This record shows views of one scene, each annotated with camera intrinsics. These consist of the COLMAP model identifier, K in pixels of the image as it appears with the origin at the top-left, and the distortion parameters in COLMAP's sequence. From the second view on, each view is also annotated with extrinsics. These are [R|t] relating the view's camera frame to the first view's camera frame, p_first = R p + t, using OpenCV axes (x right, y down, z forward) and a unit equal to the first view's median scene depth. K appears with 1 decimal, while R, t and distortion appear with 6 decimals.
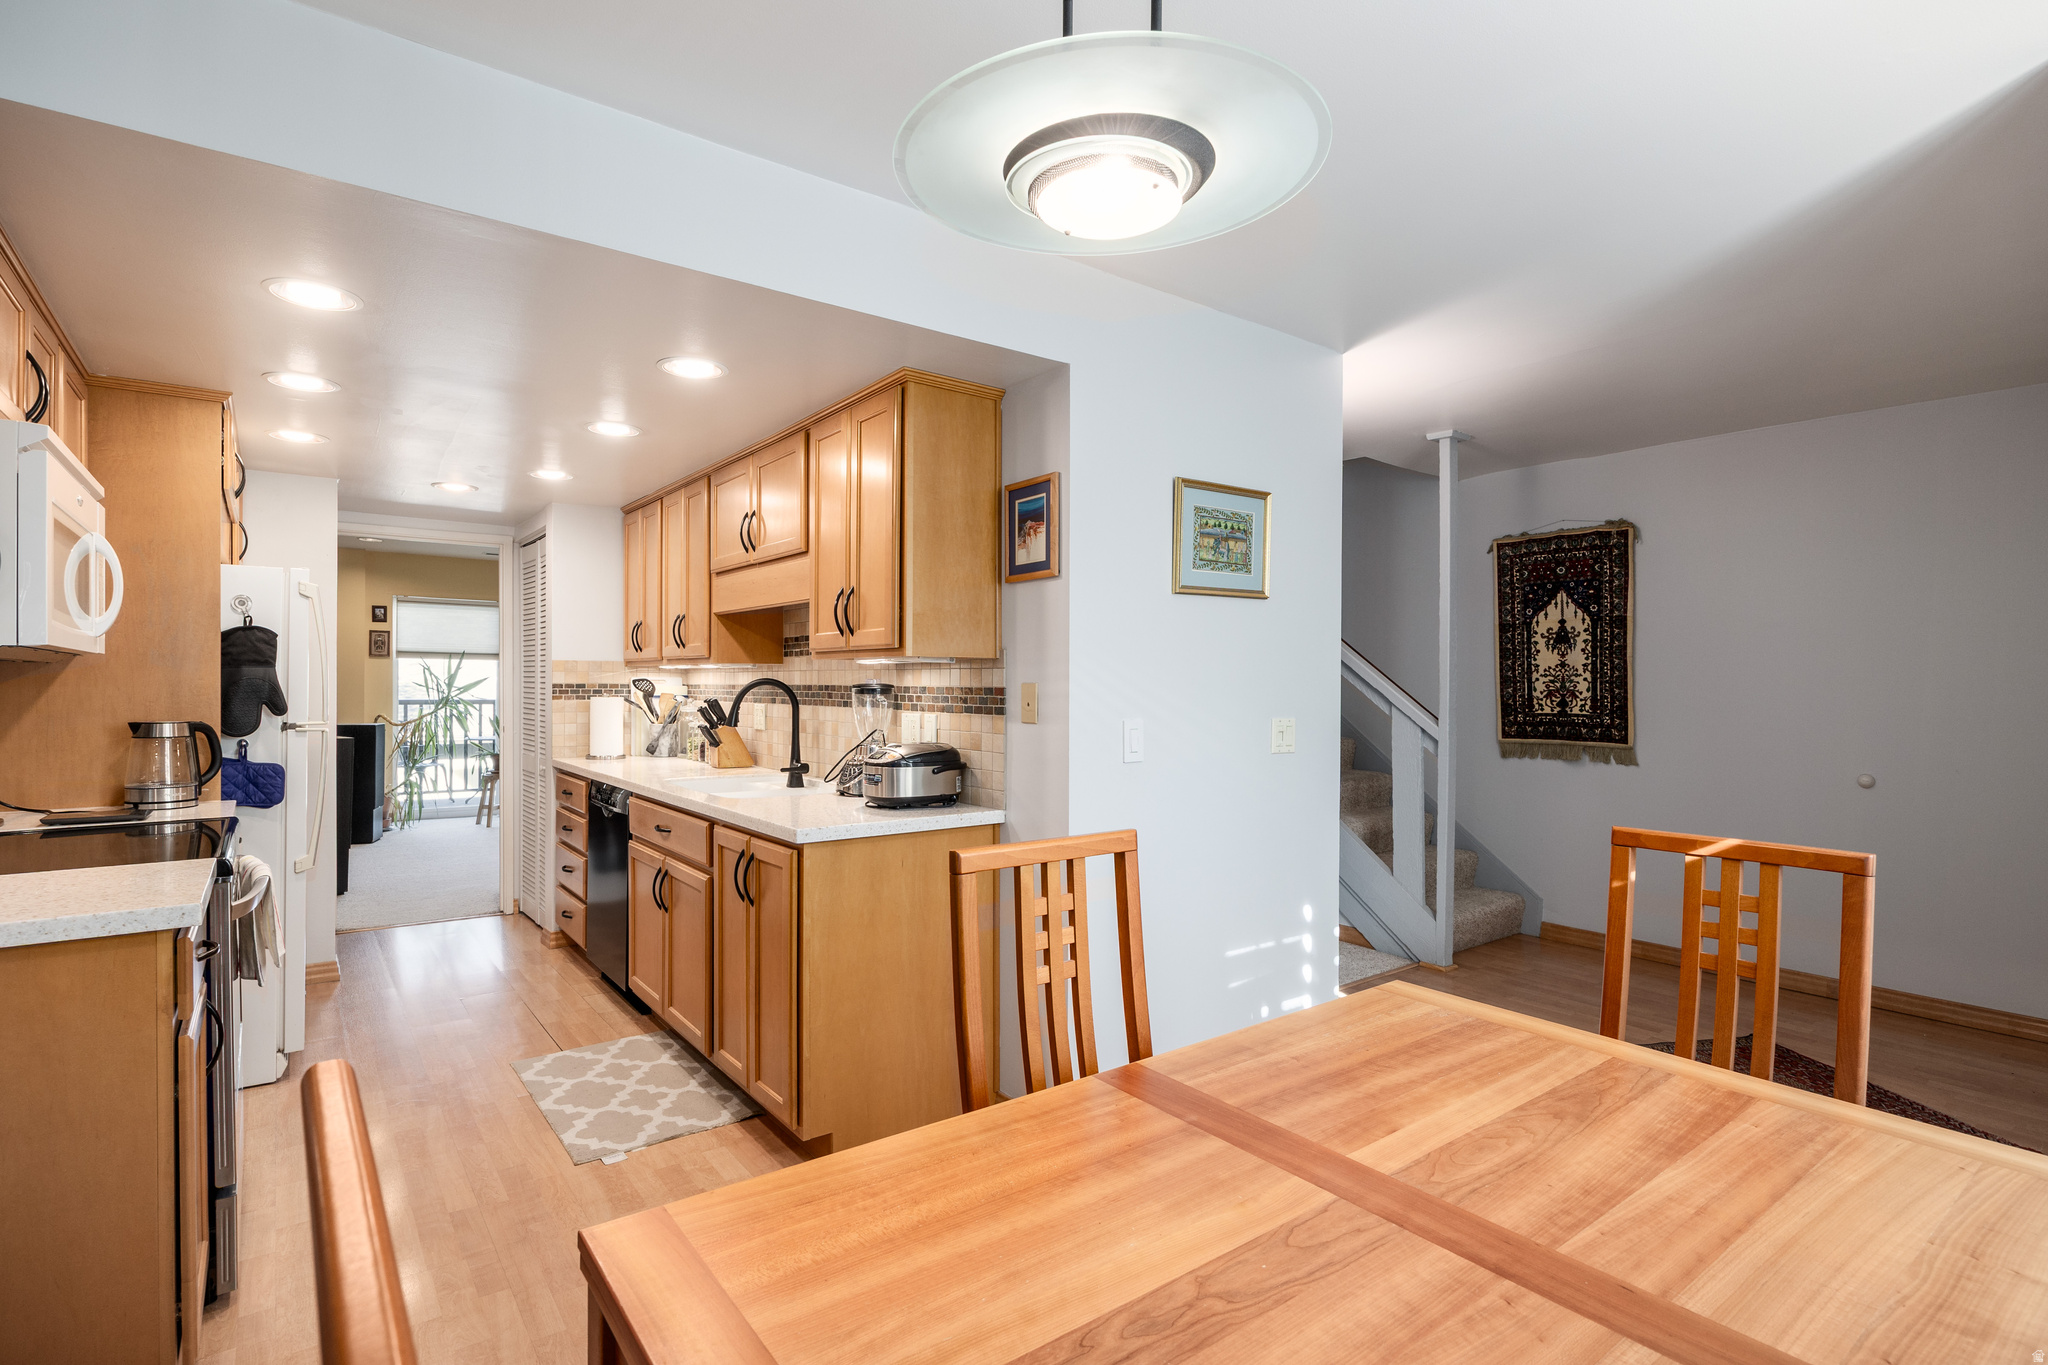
lens RADIAL K [[972.4, 0, 1038.1], [0, 972.4, 683.5], [0, 0, 1]] dist [-0.009602, 0.000766]
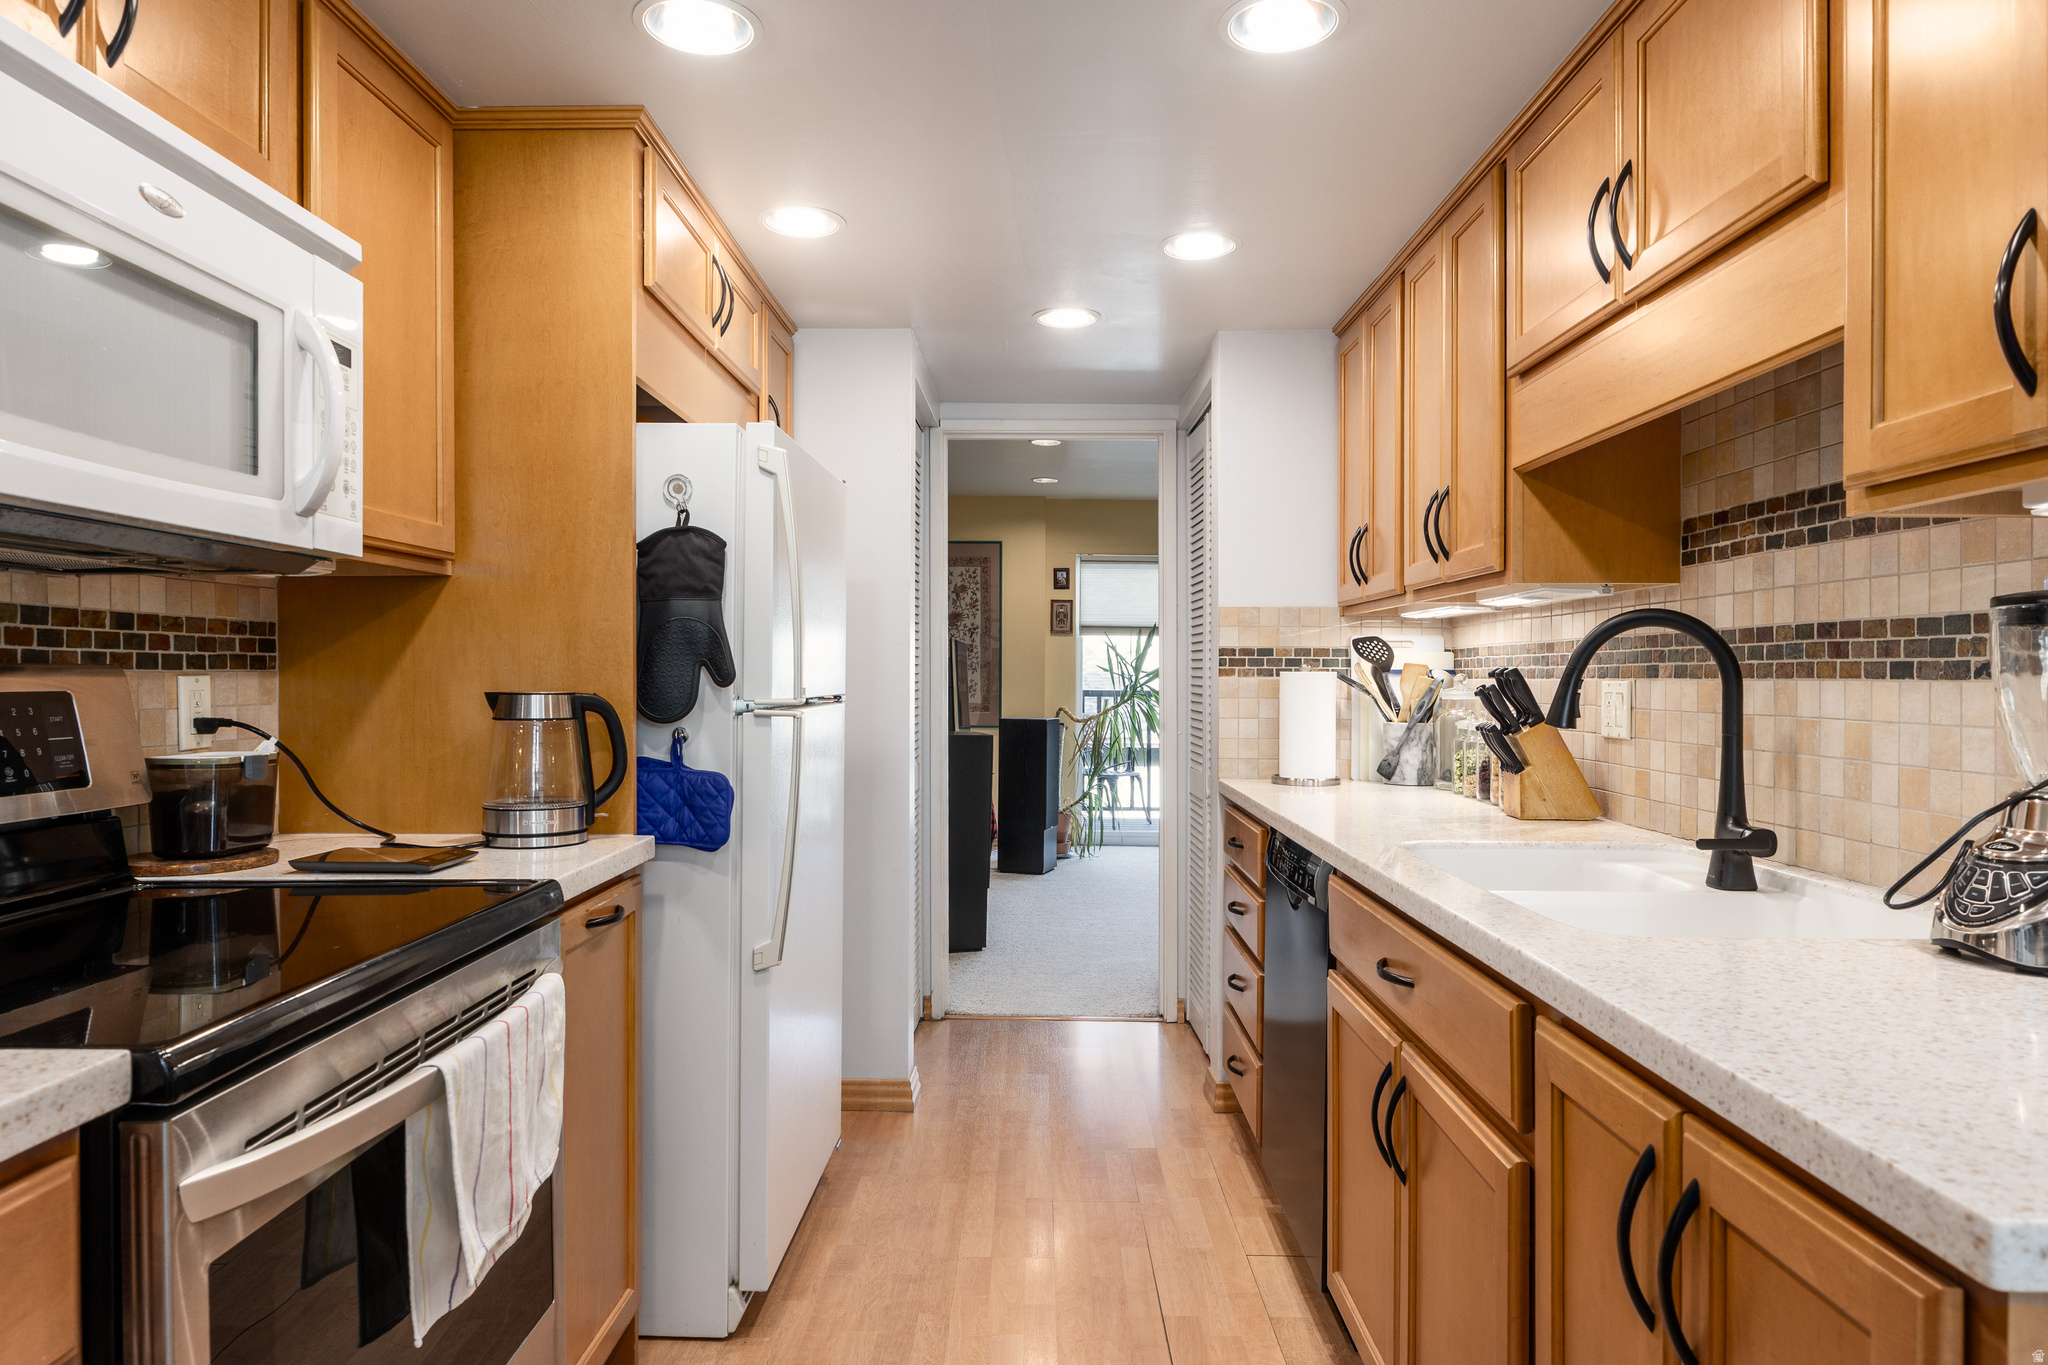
lens RADIAL K [[1264.8, 0, 1032.5], [0, 1264.8, 677.8], [0, 0, 1]] dist [-0.020374, -0.000994]
pose [[0.786059, -0.000928, -0.618150, -0.124453], [0.000059, 0.999999, -0.001426, 0.018376], [0.618151, 0.001085, 0.786059, 0.339589]]
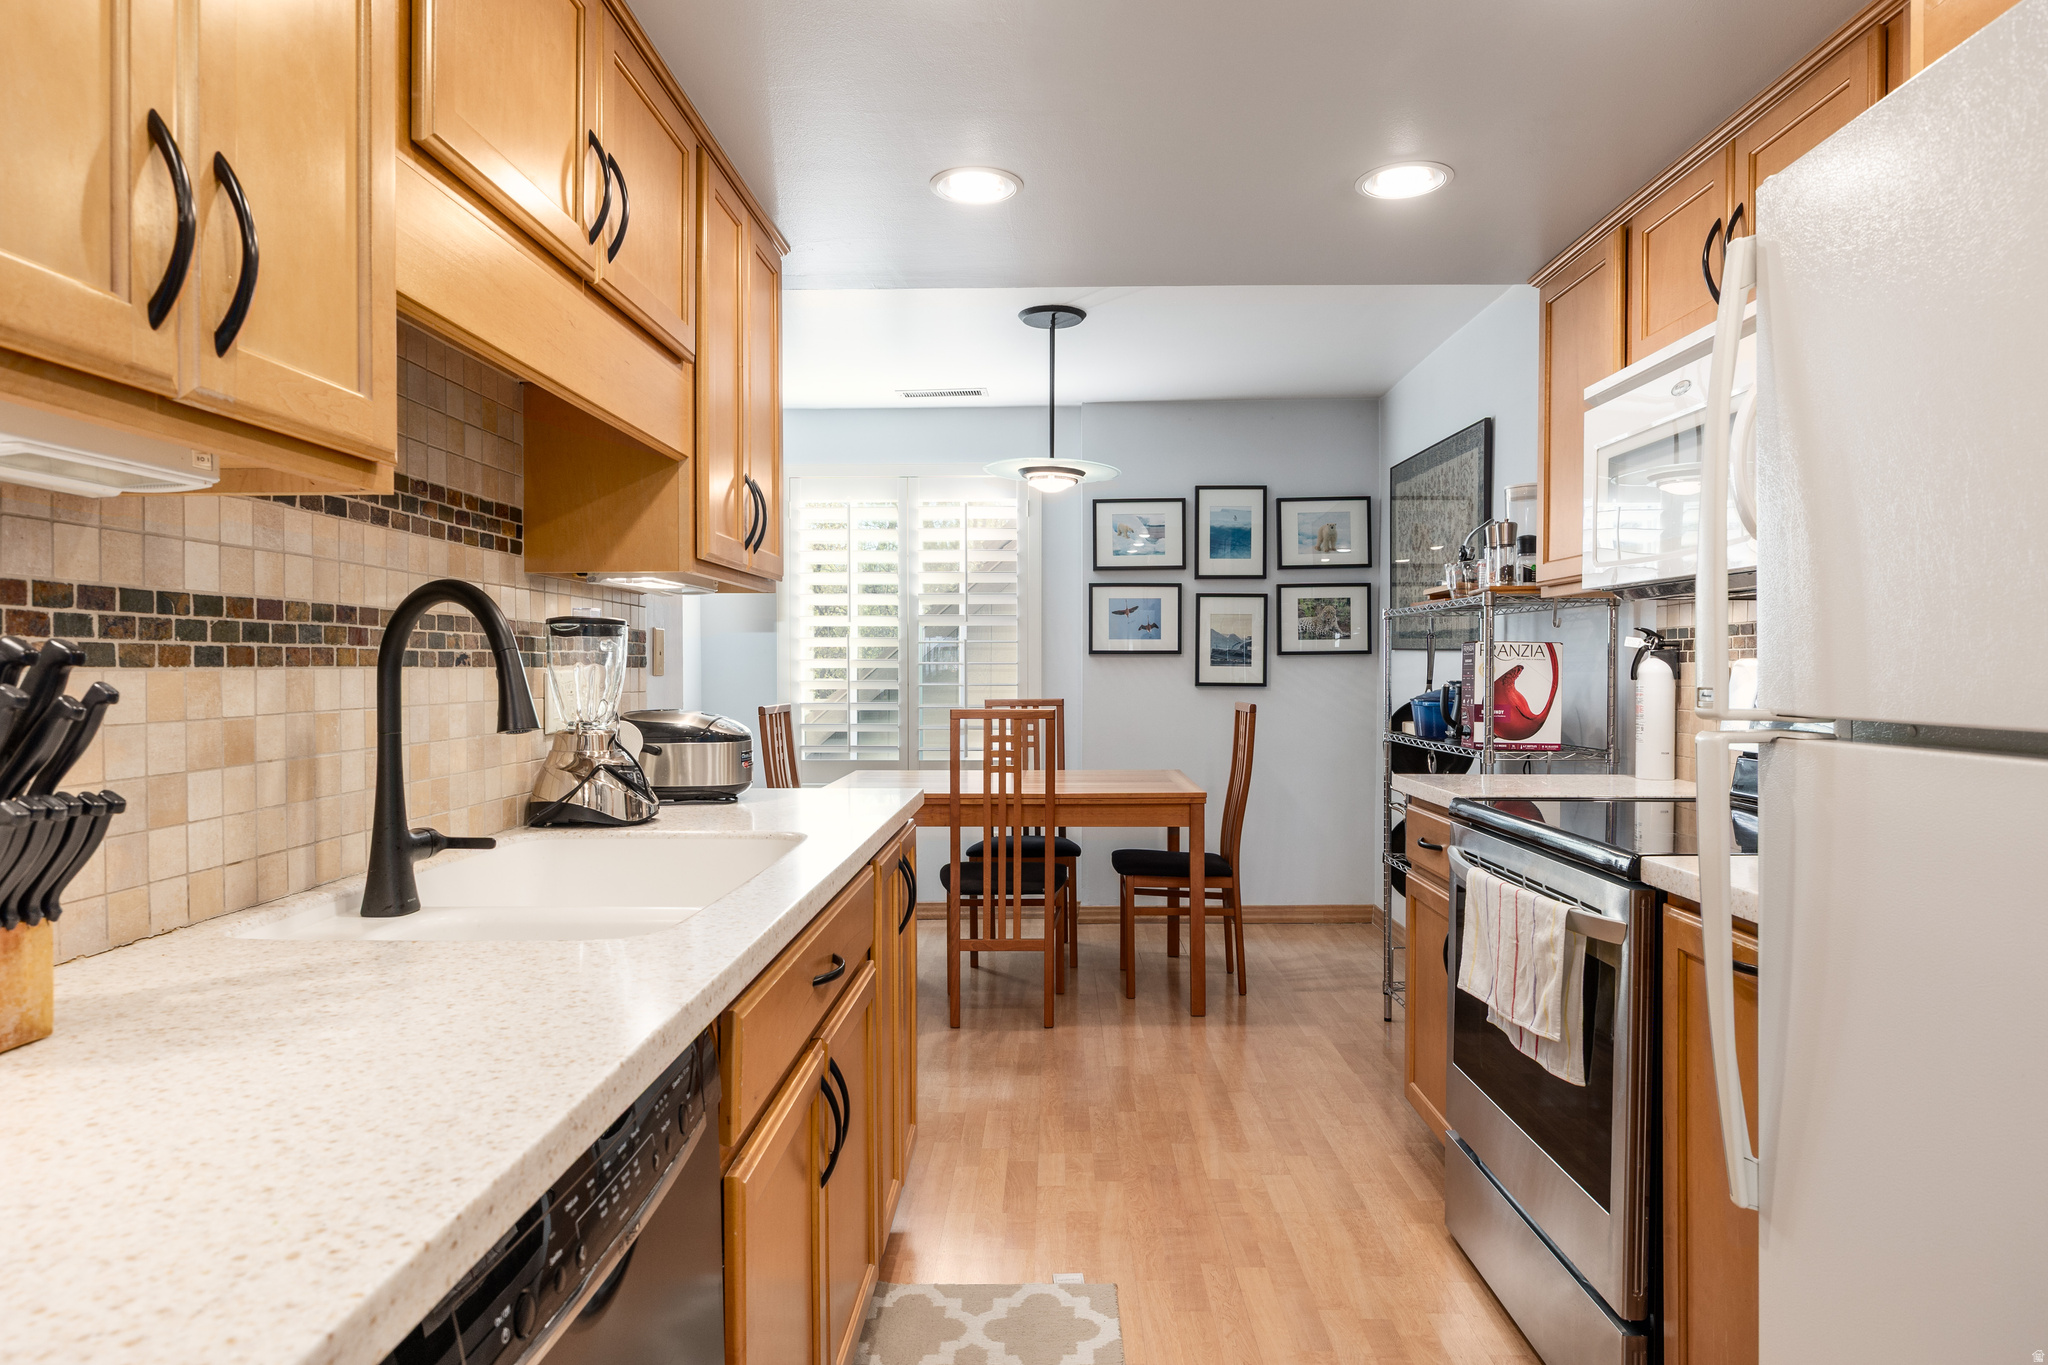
lens RADIAL K [[1264.8, 0, 1022.3], [0, 1264.8, 681.1], [0, 0, 1]] dist [-0.020374, -0.000994]
pose [[-0.775021, -0.011789, 0.631825, -0.530817], [-0.004190, 0.999900, 0.013517, 0.016628], [-0.631921, 0.007828, -0.774993, 0.927948]]
